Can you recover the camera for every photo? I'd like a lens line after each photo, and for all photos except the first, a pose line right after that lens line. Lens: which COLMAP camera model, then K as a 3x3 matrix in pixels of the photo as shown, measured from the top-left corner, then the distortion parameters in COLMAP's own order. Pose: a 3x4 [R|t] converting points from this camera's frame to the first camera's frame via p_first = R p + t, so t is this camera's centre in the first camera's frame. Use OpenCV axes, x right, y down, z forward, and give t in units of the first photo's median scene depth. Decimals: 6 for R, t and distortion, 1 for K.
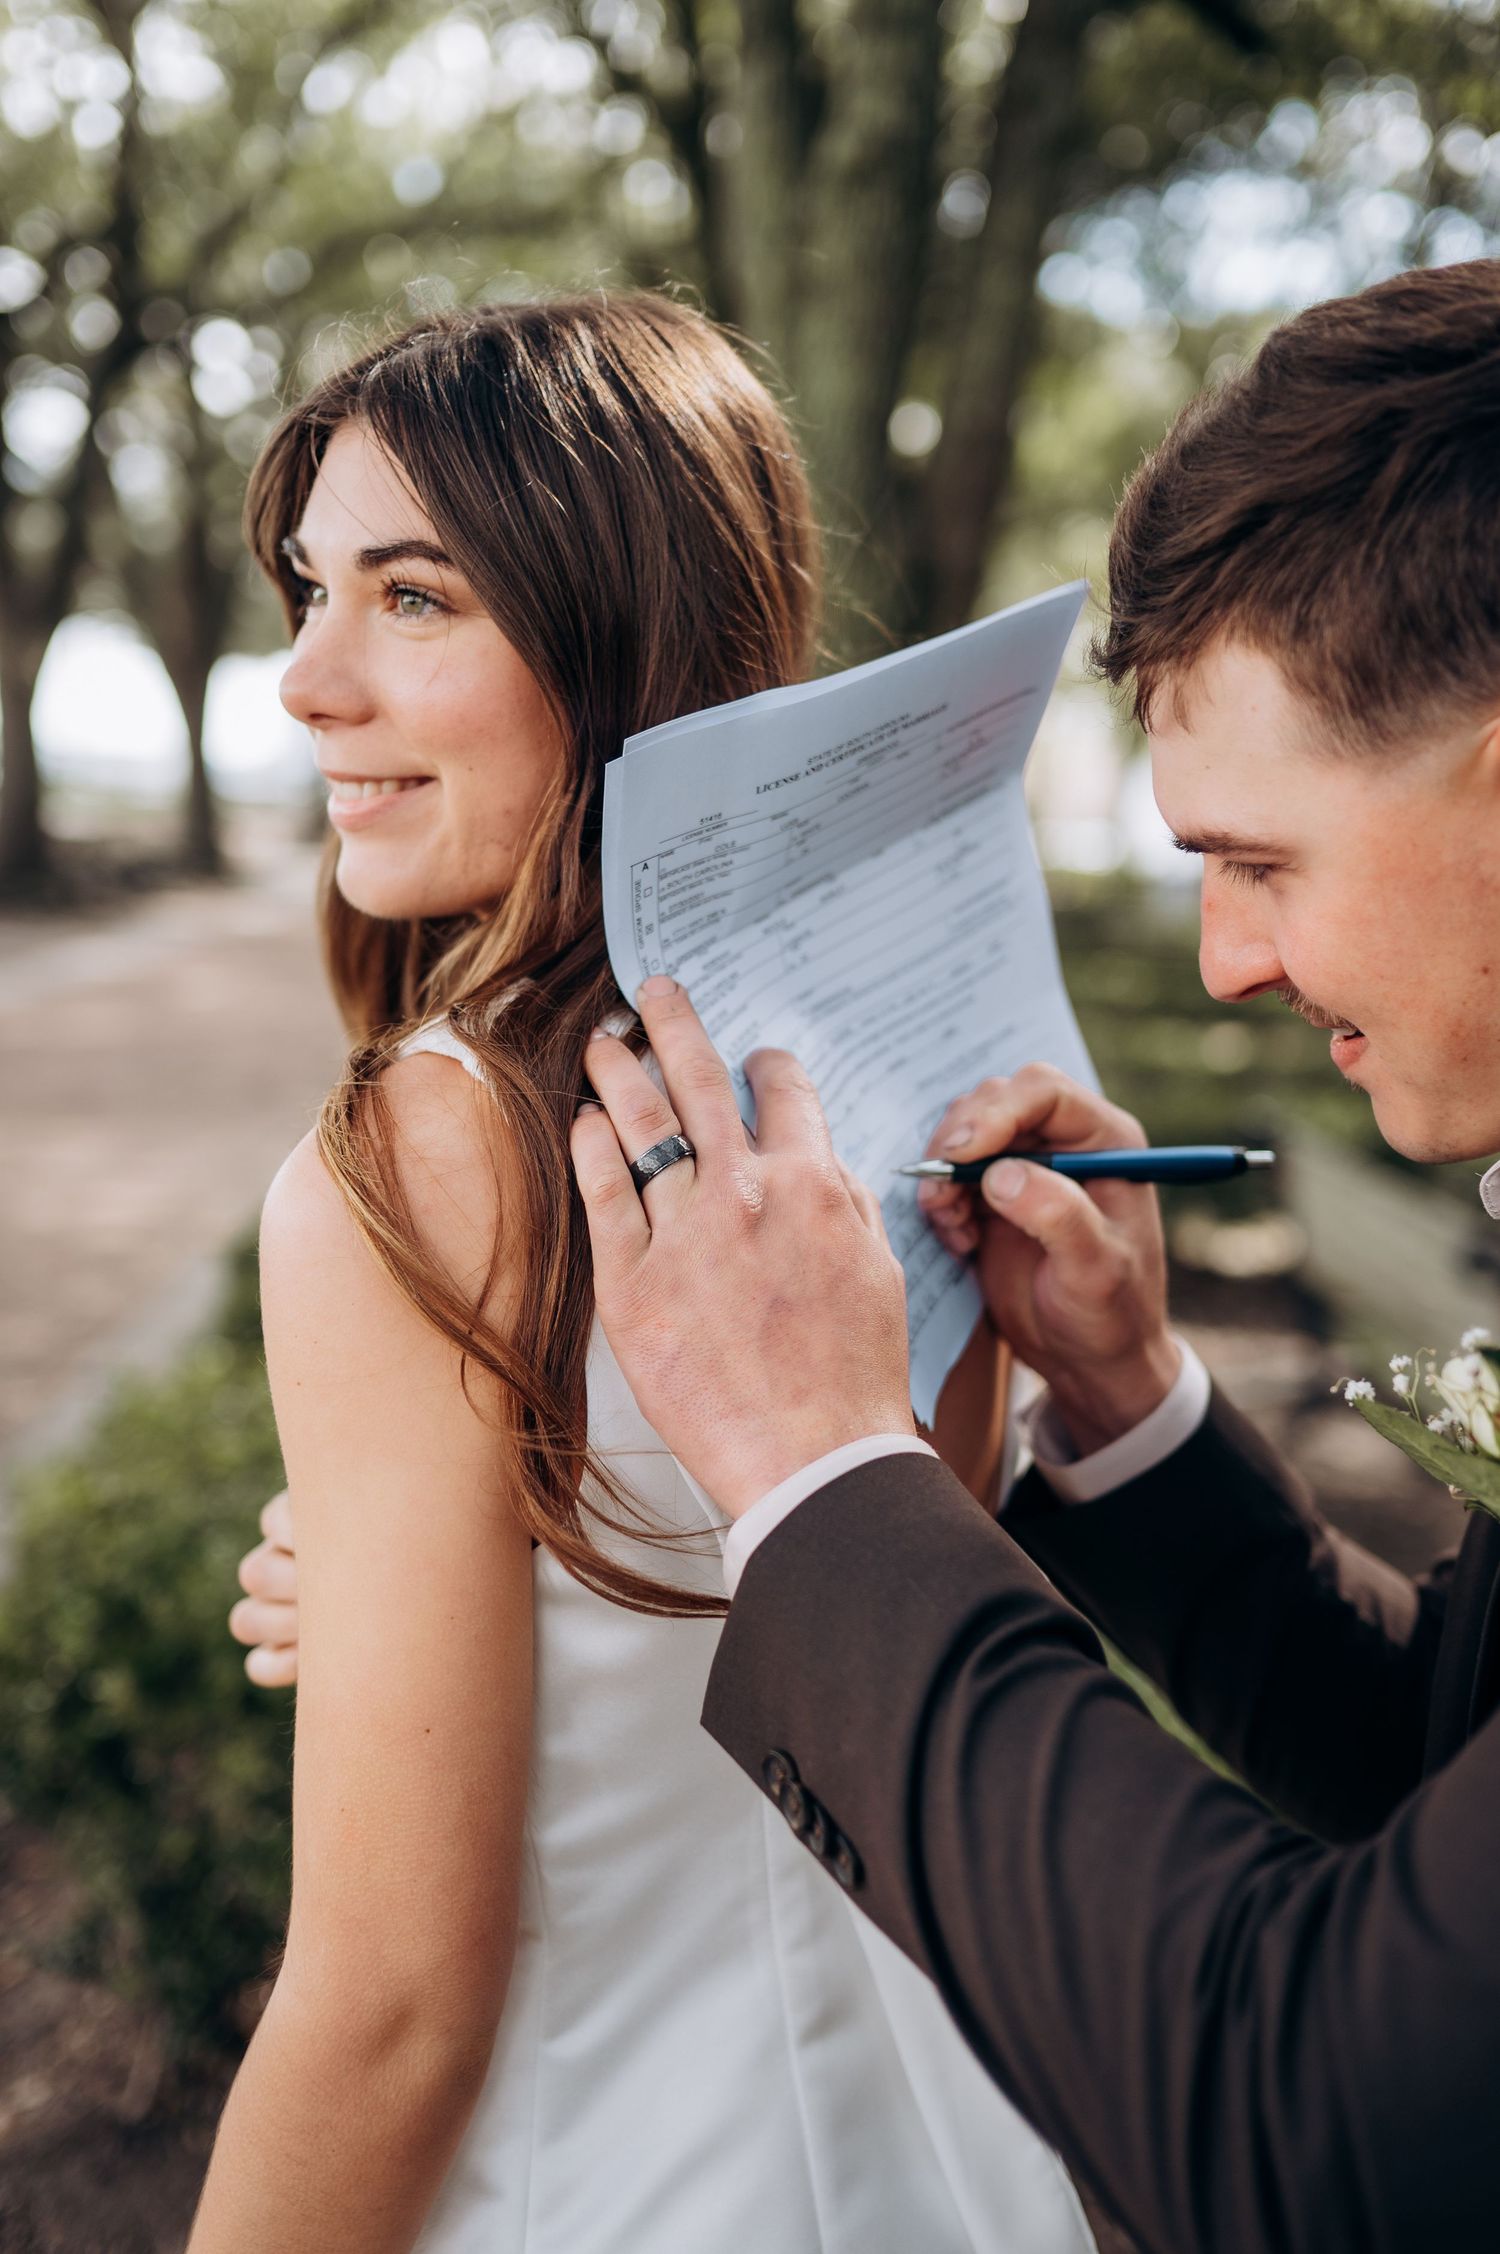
lens RADIAL K [[2384.5, 0, 750.0], [0, 2384.5, 1127.0], [0, 0, 1]] dist [0.137189, 0.002777]
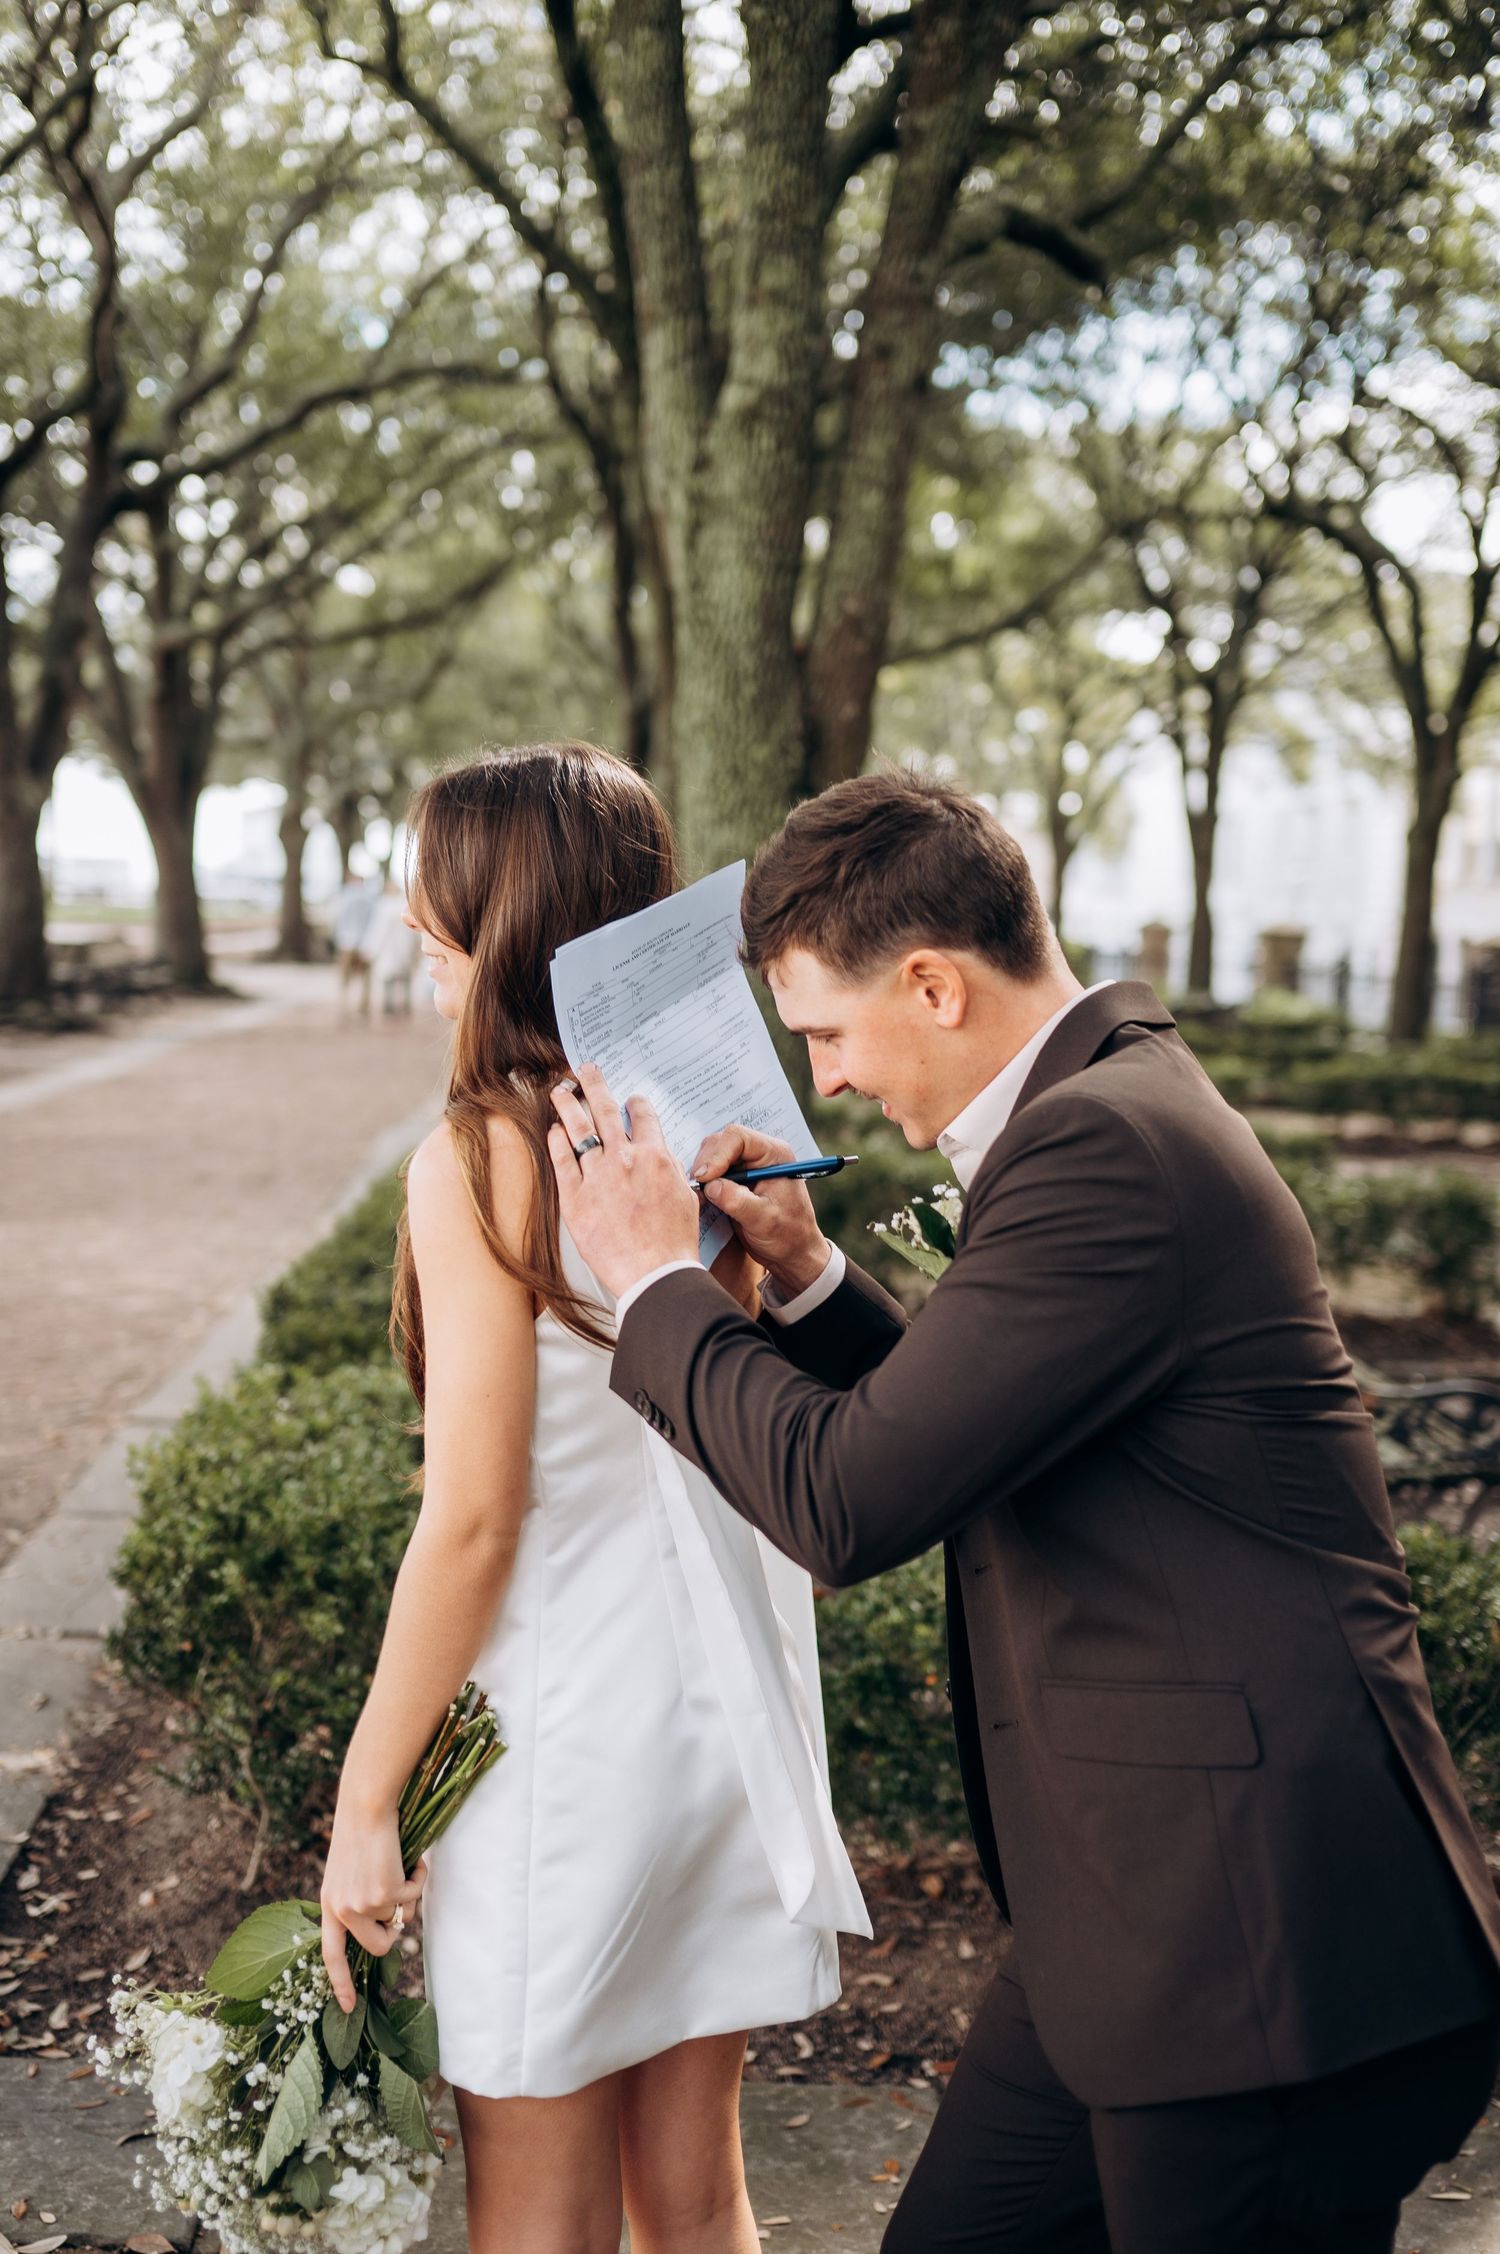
lens RADIAL K [[2418.7, 0, 746.5], [0, 2418.7, 1026.4], [0, 0, 1]] dist [0.010857, 0.034396]
pose [[0.999499, -0.027534, 0.015628, 0.029622], [0.028694, 0.996410, -0.079650, 0.032094], [-0.013379, 0.080058, 0.996700, -0.462467]]
